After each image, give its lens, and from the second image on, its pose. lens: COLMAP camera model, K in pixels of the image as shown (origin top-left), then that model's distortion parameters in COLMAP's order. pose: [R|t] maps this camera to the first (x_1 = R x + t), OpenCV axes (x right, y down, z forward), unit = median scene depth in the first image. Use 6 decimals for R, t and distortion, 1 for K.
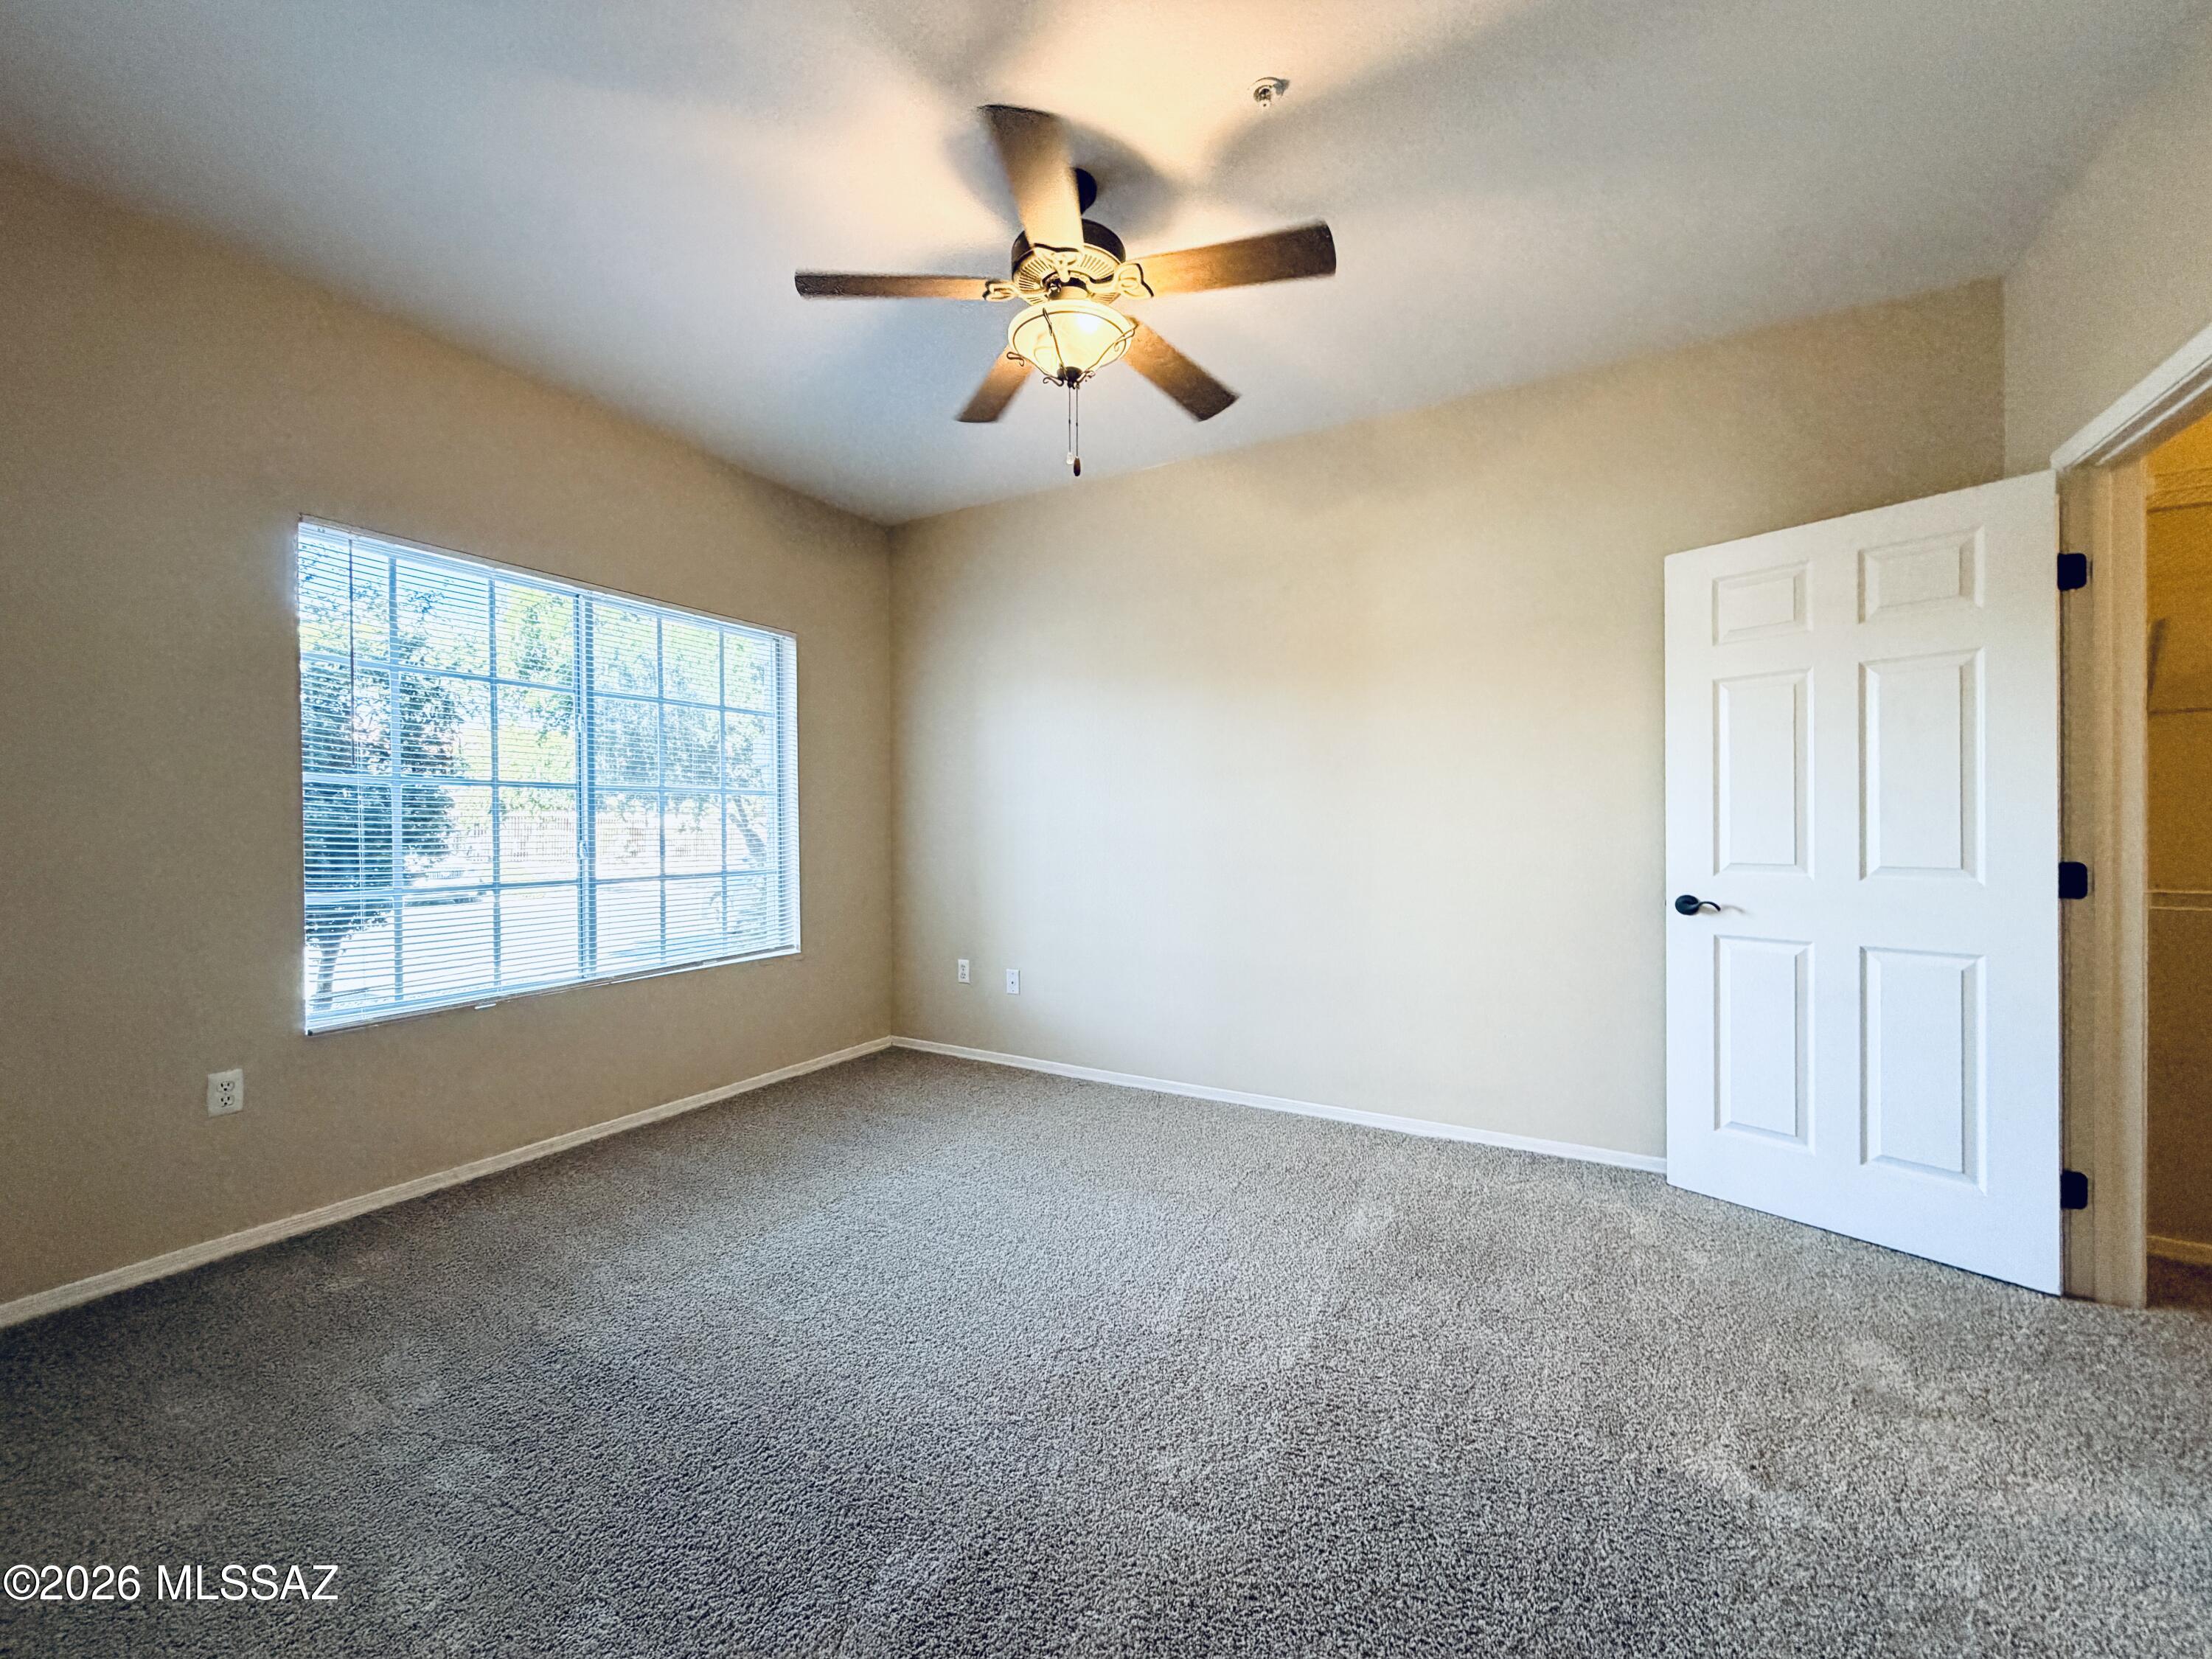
lens RADIAL K [[894.5, 0, 1100.9], [0, 894.5, 825.1], [0, 0, 1]] dist [0.000417, -0.000080]
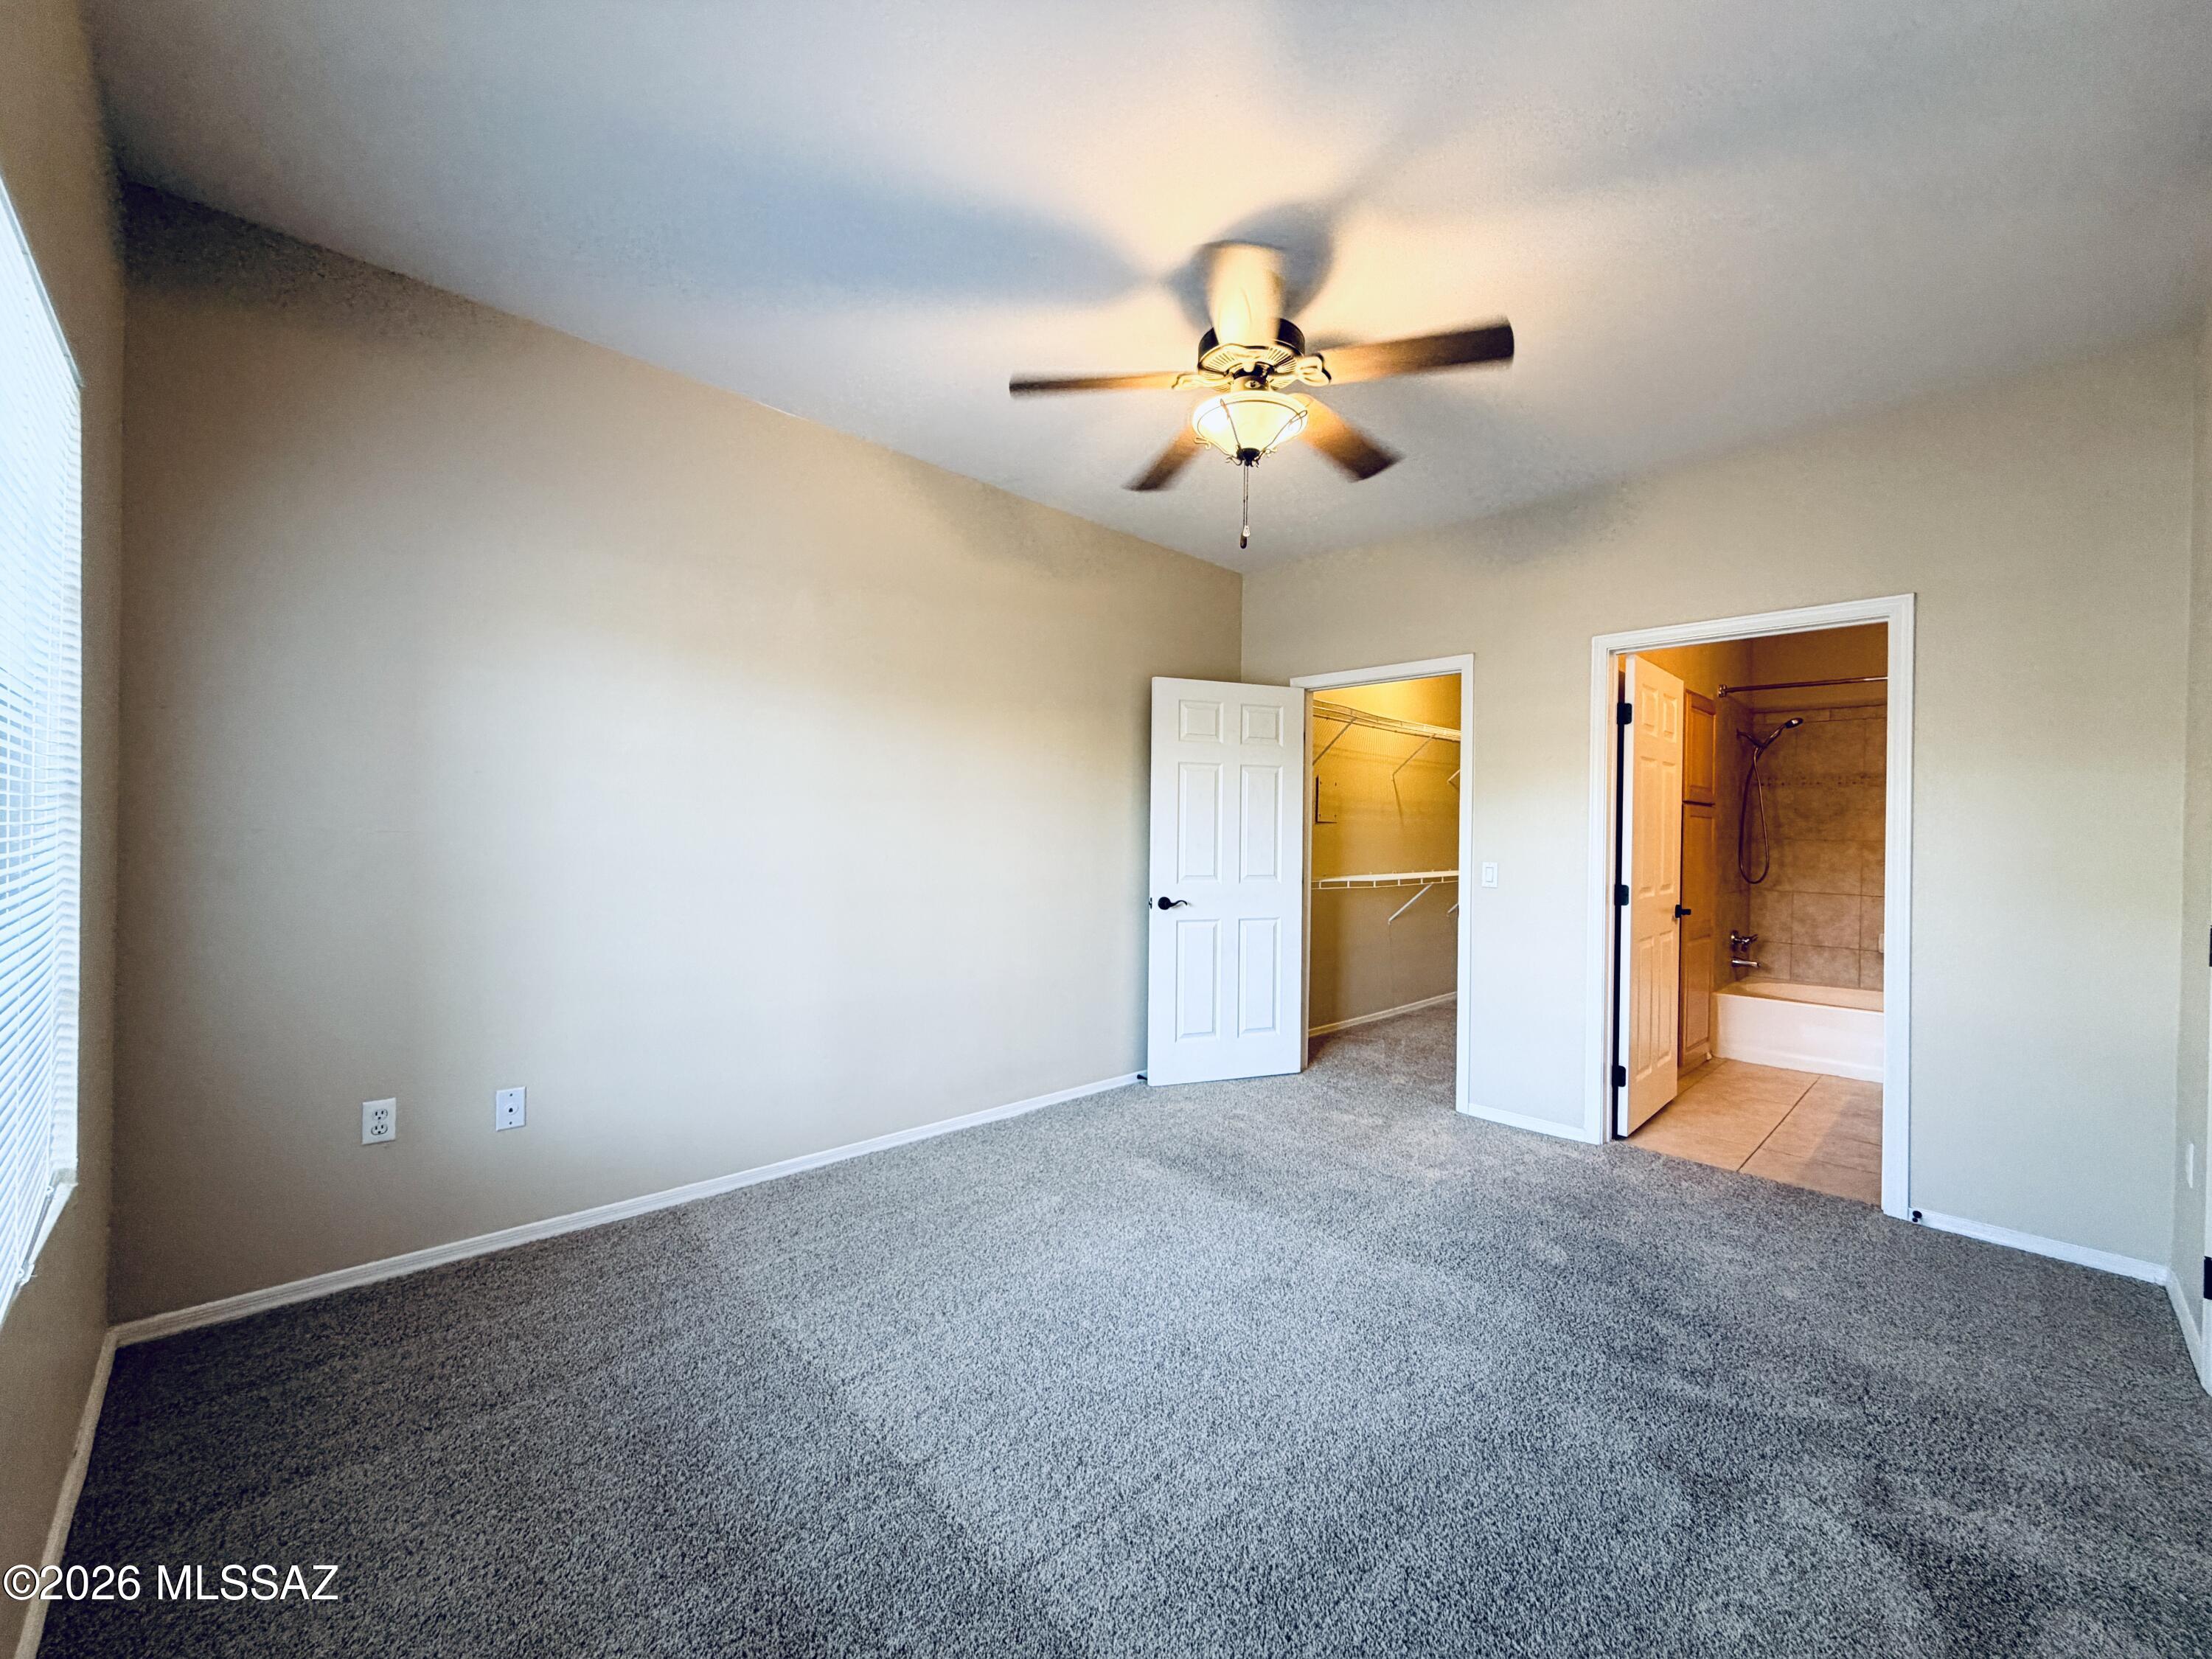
lens RADIAL K [[894.5, 0, 1100.9], [0, 894.5, 825.1], [0, 0, 1]] dist [0.000417, -0.000080]
pose [[0.270655, 0.011080, 0.962613, -0.960289], [-0.022183, 0.999740, -0.005270, -0.040424], [-0.962421, -0.019927, 0.270831, 0.744815]]
